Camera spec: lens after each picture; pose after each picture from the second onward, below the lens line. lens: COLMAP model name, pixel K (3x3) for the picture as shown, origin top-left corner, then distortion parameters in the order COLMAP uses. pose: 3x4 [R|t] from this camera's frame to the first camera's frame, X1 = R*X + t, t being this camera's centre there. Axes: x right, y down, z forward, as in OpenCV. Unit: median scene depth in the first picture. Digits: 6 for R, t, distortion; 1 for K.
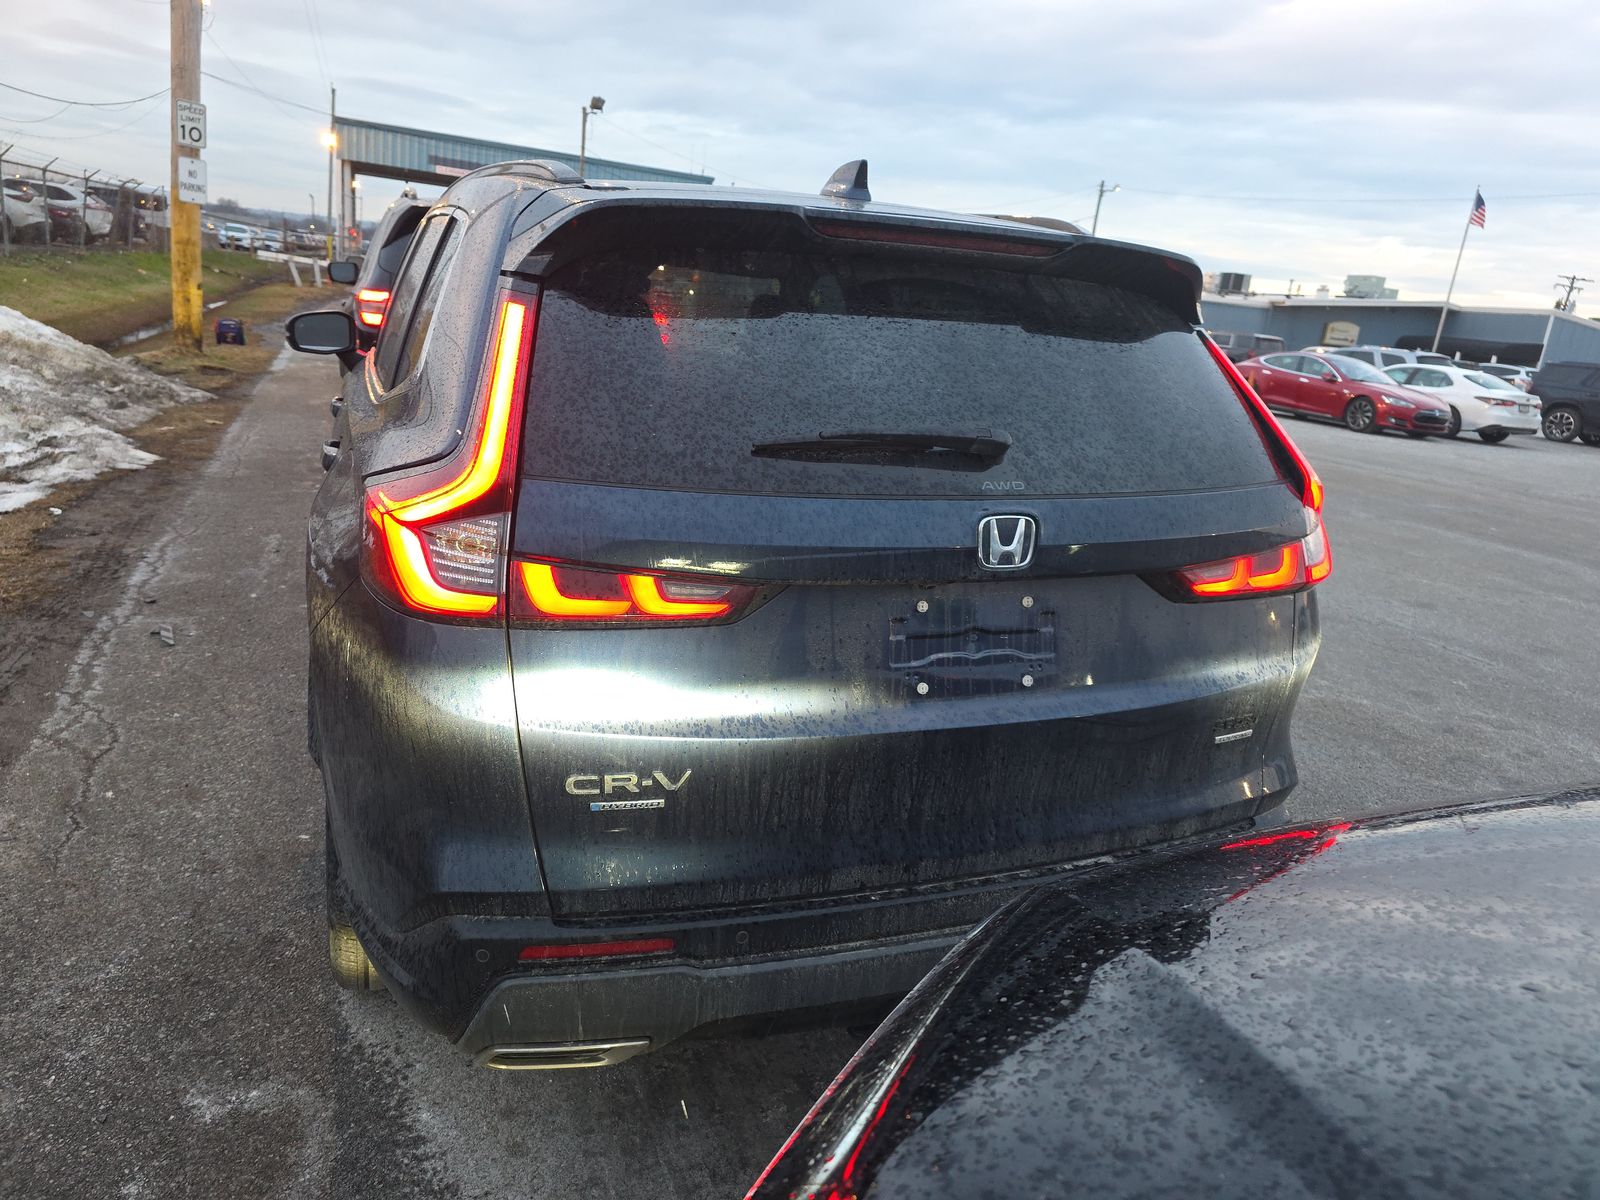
lens RADIAL K [[1104.0, 0, 806.2], [0, 1104.0, 593.3], [0, 0, 1]] dist [0.066844, -0.066964]
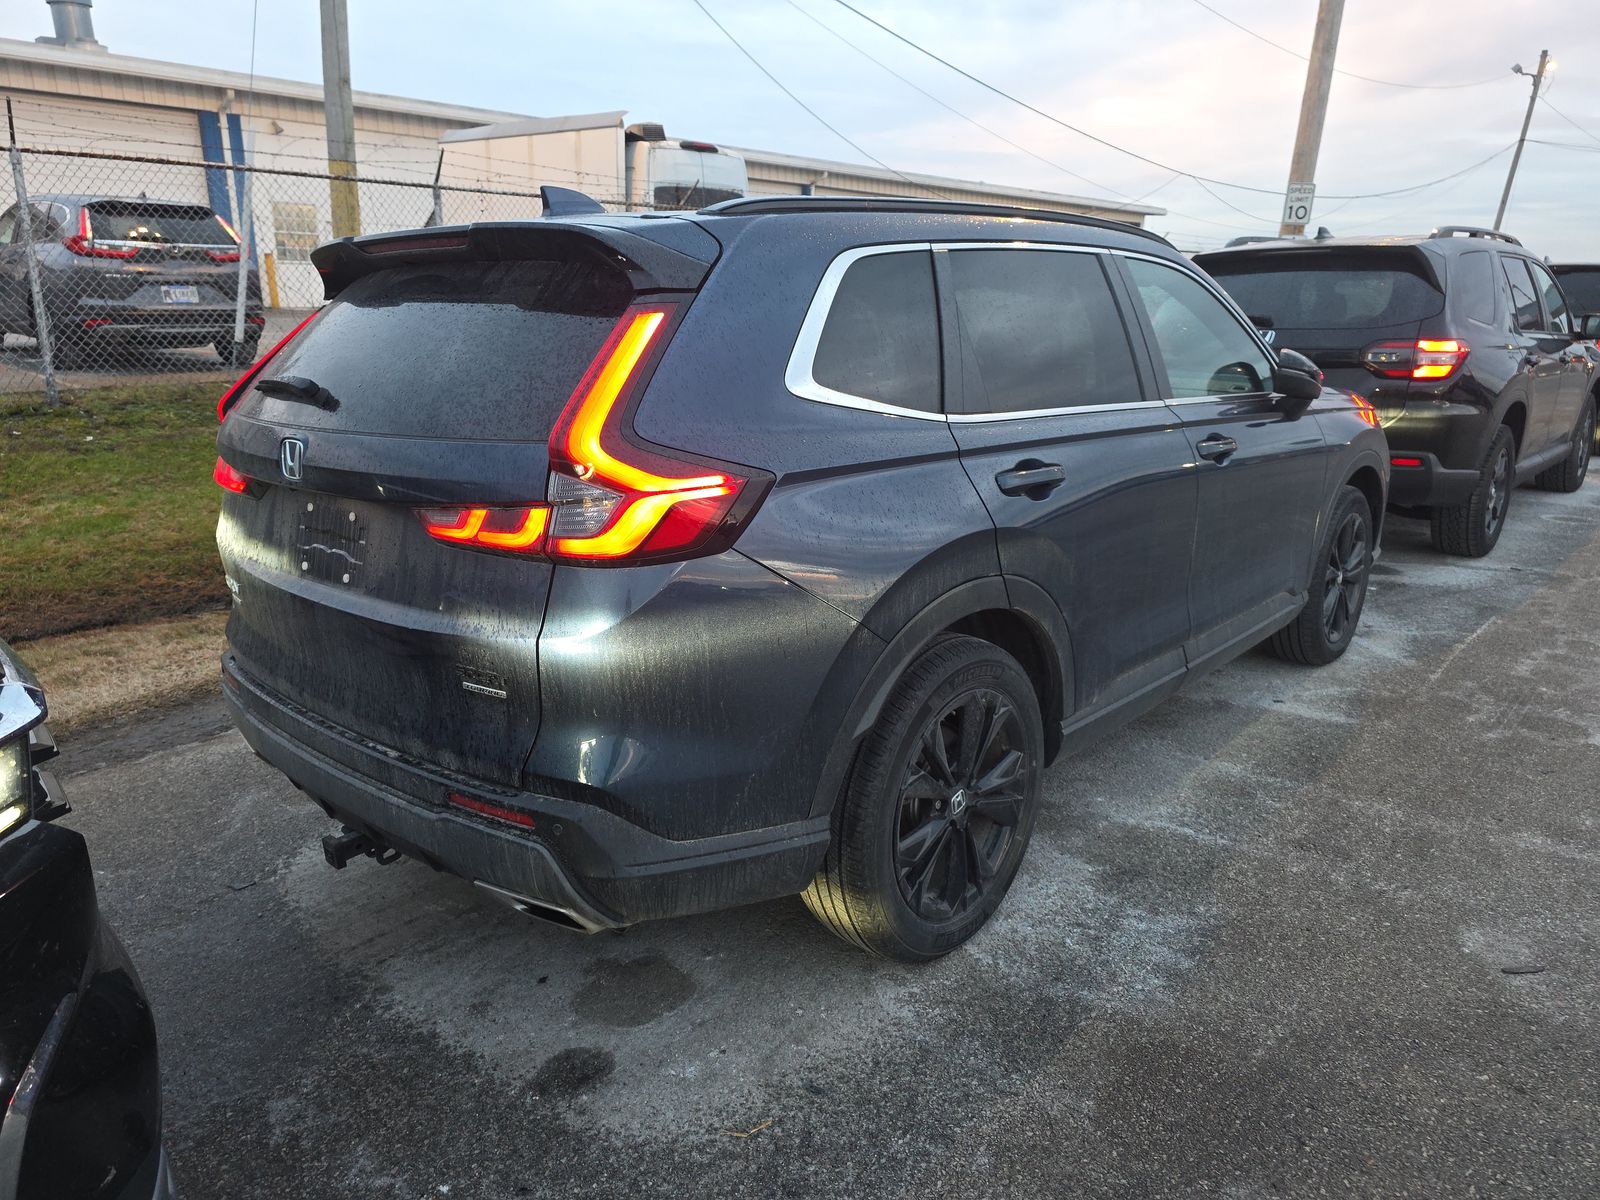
lens RADIAL K [[1104.0, 0, 806.2], [0, 1104.0, 593.3], [0, 0, 1]] dist [0.066844, -0.066964]
pose [[0.406895, 0.130604, -0.904090, 1.224431], [-0.193883, 0.979524, 0.054242, -0.059426], [0.892662, 0.153217, 0.423885, 0.722316]]
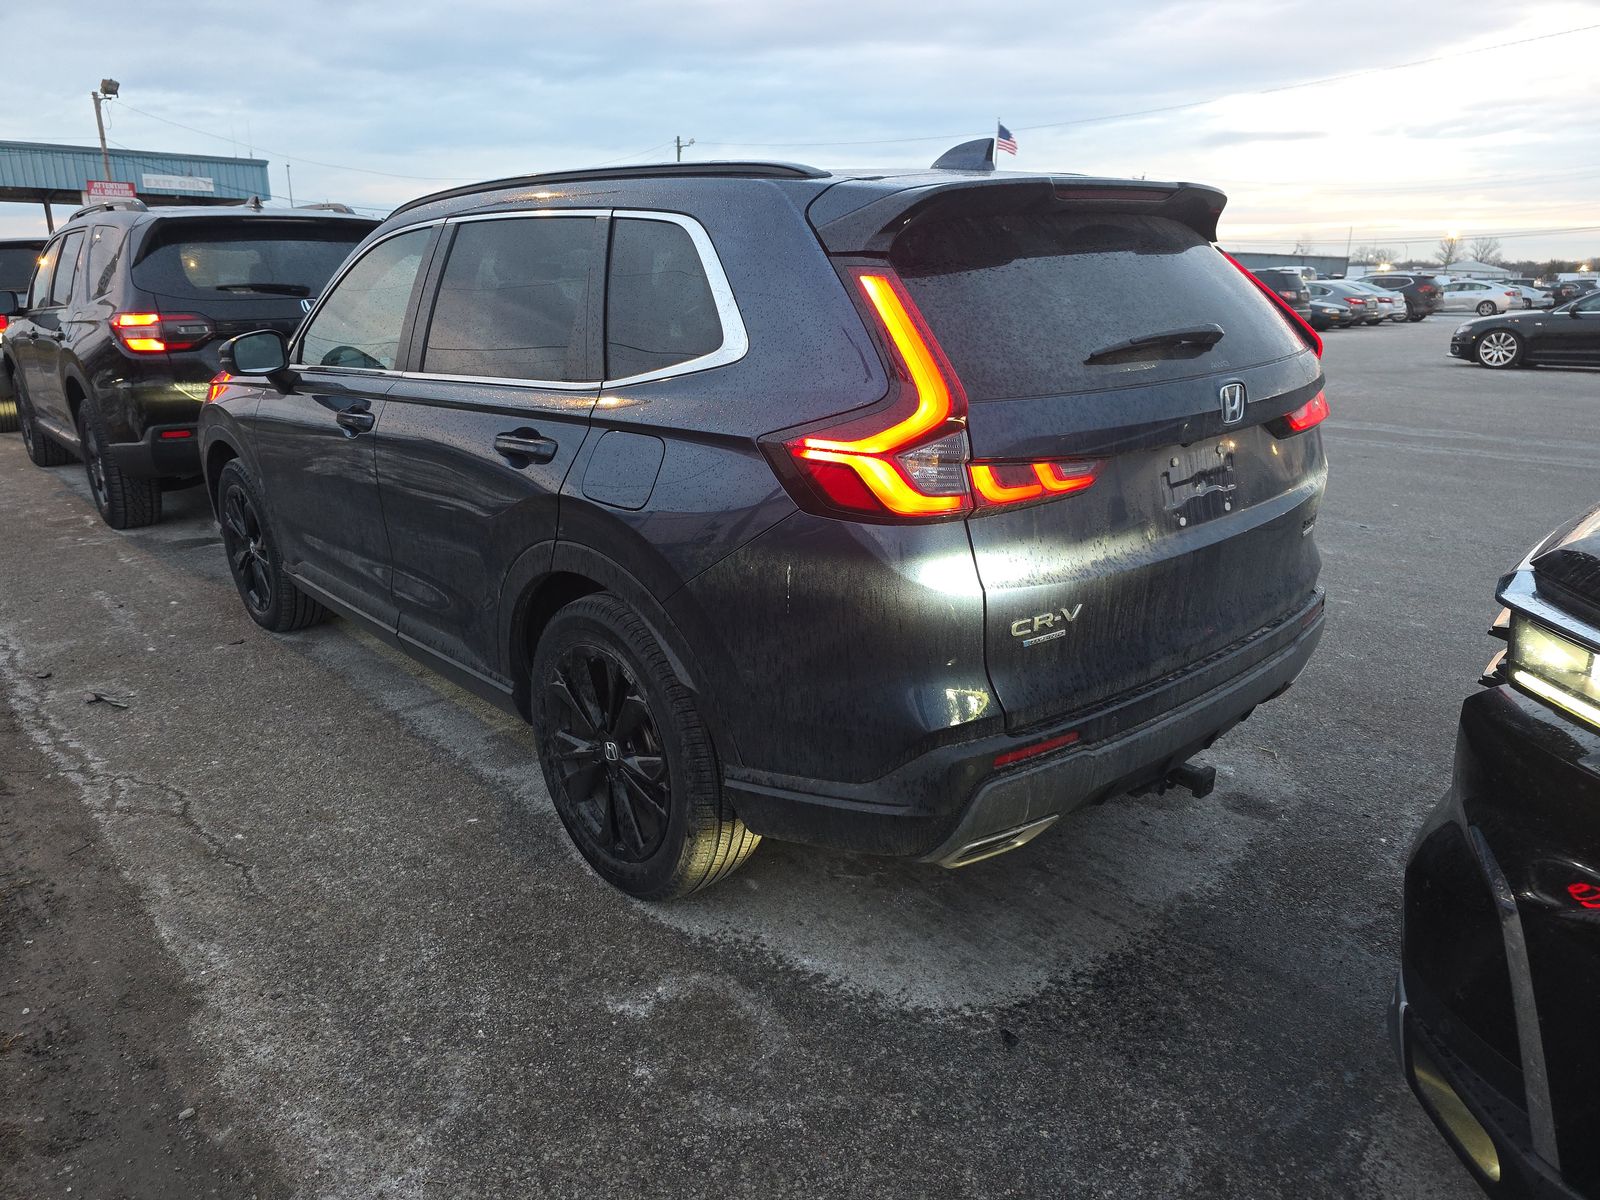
lens RADIAL K [[1104.0, 0, 806.2], [0, 1104.0, 593.3], [0, 0, 1]] dist [0.066844, -0.066964]
pose [[0.934889, -0.196559, 0.295545, -0.567979], [0.186500, 0.980487, 0.062144, 0.000118], [-0.301993, -0.002979, 0.953306, -0.134852]]
